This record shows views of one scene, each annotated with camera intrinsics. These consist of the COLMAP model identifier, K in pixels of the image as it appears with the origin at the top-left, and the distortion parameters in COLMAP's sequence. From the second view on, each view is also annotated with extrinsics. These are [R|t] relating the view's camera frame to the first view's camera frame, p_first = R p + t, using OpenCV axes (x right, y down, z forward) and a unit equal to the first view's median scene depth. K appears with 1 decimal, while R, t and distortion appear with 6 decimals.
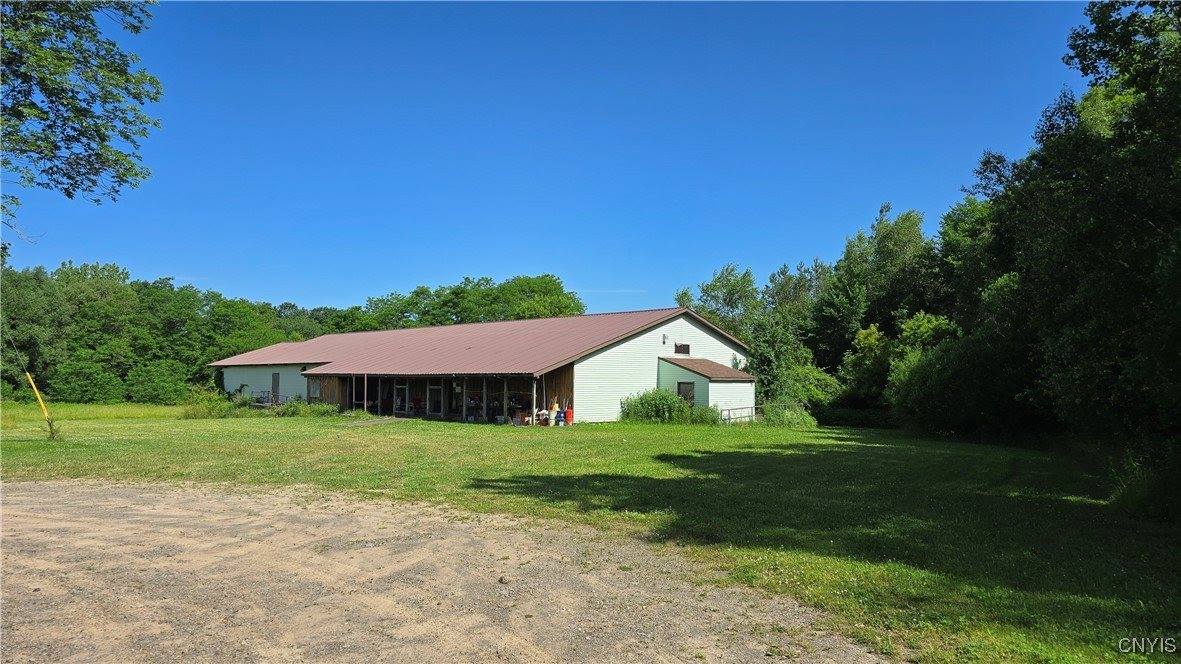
lens RADIAL K [[782.9, 0, 590.5], [0, 782.9, 332.0], [0, 0, 1]] dist [0.048283, -0.039069]
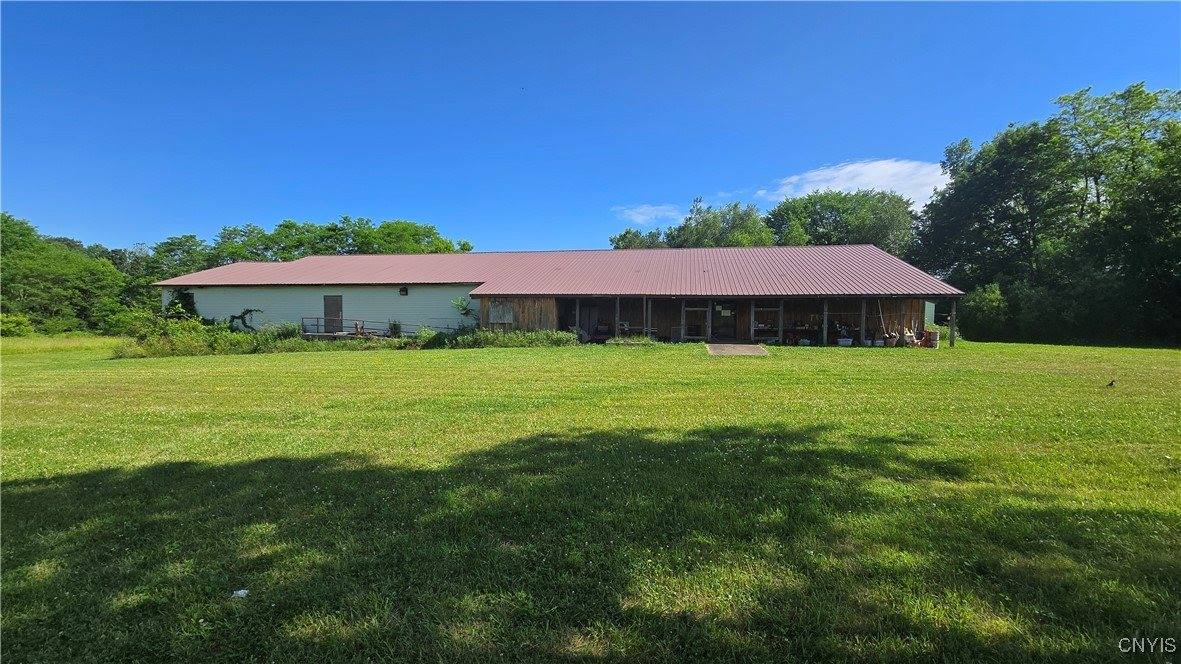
lens RADIAL K [[456.2, 0, 590.5], [0, 456.2, 332.0], [0, 0, 1]] dist [0.001244, 0.000067]
pose [[0.824605, -0.030868, 0.564866, -0.413366], [-0.031636, 0.994431, 0.100526, 0.030814], [-0.564824, -0.100765, 0.819036, 0.418666]]
